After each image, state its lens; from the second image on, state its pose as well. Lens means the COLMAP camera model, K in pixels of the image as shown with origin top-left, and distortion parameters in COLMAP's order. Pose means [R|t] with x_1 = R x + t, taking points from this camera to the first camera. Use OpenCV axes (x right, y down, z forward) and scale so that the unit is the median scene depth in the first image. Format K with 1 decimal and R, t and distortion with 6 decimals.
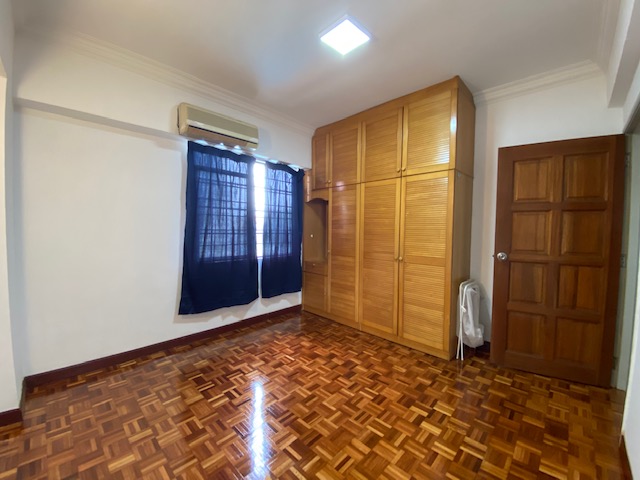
lens RADIAL K [[262.9, 0, 320.2], [0, 262.9, 240.1], [0, 0, 1]] dist [0.010392, -0.000608]
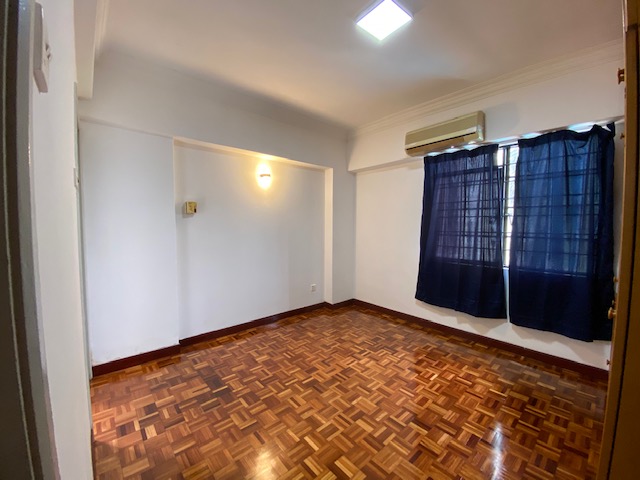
lens RADIAL K [[262.9, 0, 319.9], [0, 262.9, 240.6], [0, 0, 1]] dist [0.010392, -0.000608]
pose [[-0.083035, 0.045101, -0.995526, 0.792244], [-0.053023, 0.997360, 0.049606, -0.032165], [0.995135, 0.056905, -0.080425, 0.678581]]
